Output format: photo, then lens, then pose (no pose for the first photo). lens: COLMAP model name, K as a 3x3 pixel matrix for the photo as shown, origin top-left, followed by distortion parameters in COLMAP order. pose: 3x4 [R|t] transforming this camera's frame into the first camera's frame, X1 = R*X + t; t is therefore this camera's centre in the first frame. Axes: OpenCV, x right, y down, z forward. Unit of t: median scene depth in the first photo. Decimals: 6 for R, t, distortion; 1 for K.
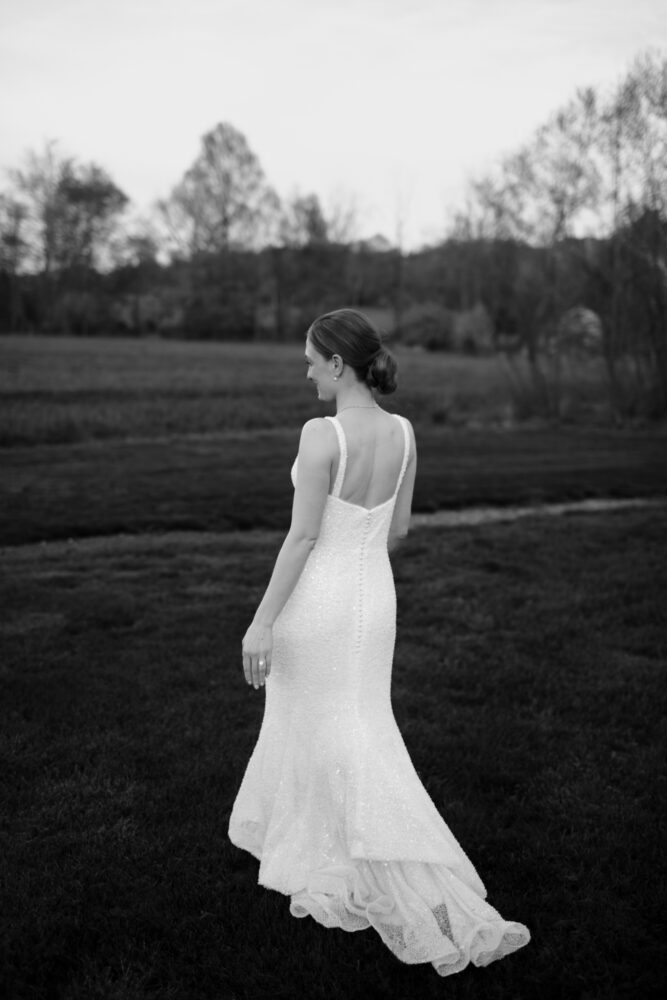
lens RADIAL K [[1063.9, 0, 341.1], [0, 1063.9, 466.1], [0, 0, 1]] dist [-0.082670, 0.033074]
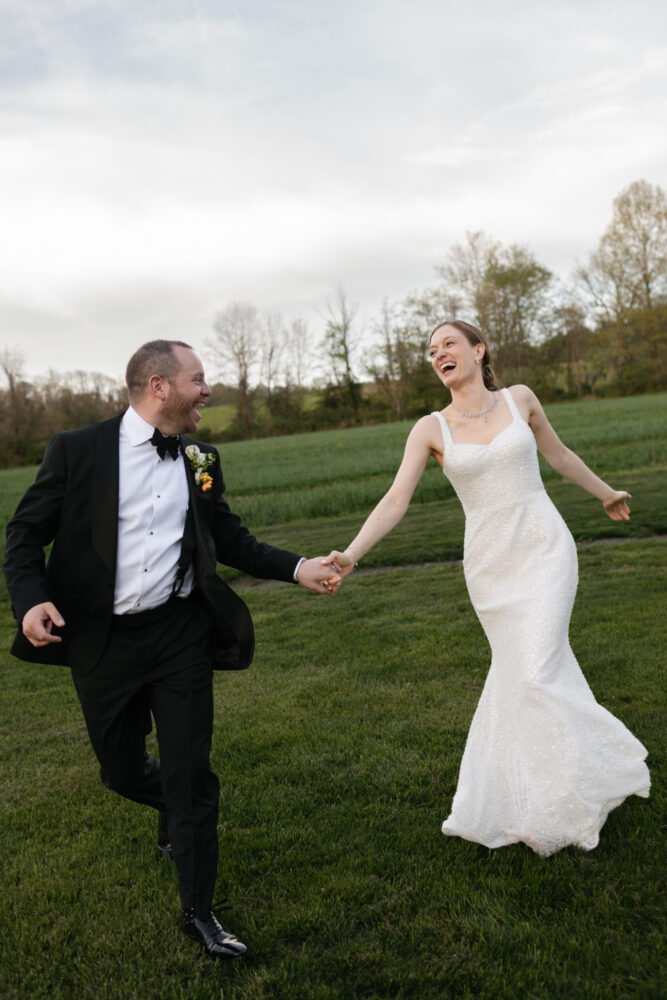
lens RADIAL K [[1024.0, 0, 336.5], [0, 1024.0, 466.1], [0, 0, 1]] dist [0.009176, 0.007749]
pose [[0.902439, -0.119284, -0.413975, 0.052874], [0.092824, 0.992172, -0.083538, 0.037999], [0.420699, 0.036962, 0.906447, -0.160068]]
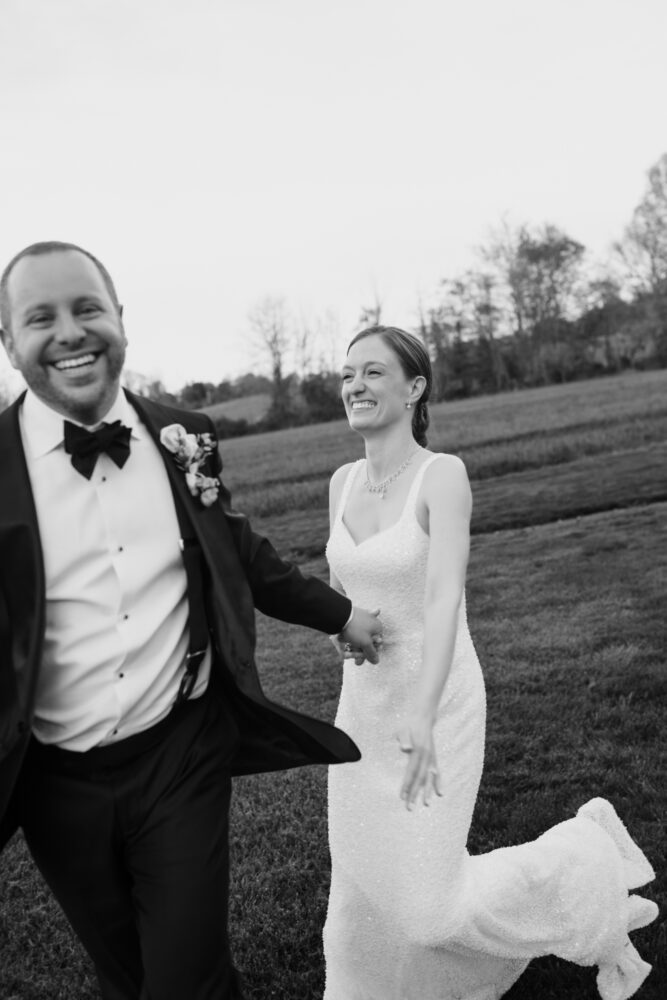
lens RADIAL K [[1063.9, 0, 341.1], [0, 1063.9, 466.1], [0, 0, 1]] dist [-0.082670, 0.033074]
pose [[0.885687, -0.154051, -0.437981, 0.064796], [0.134852, 0.988037, -0.074824, 0.049311], [0.444267, 0.007208, 0.895865, -0.285334]]
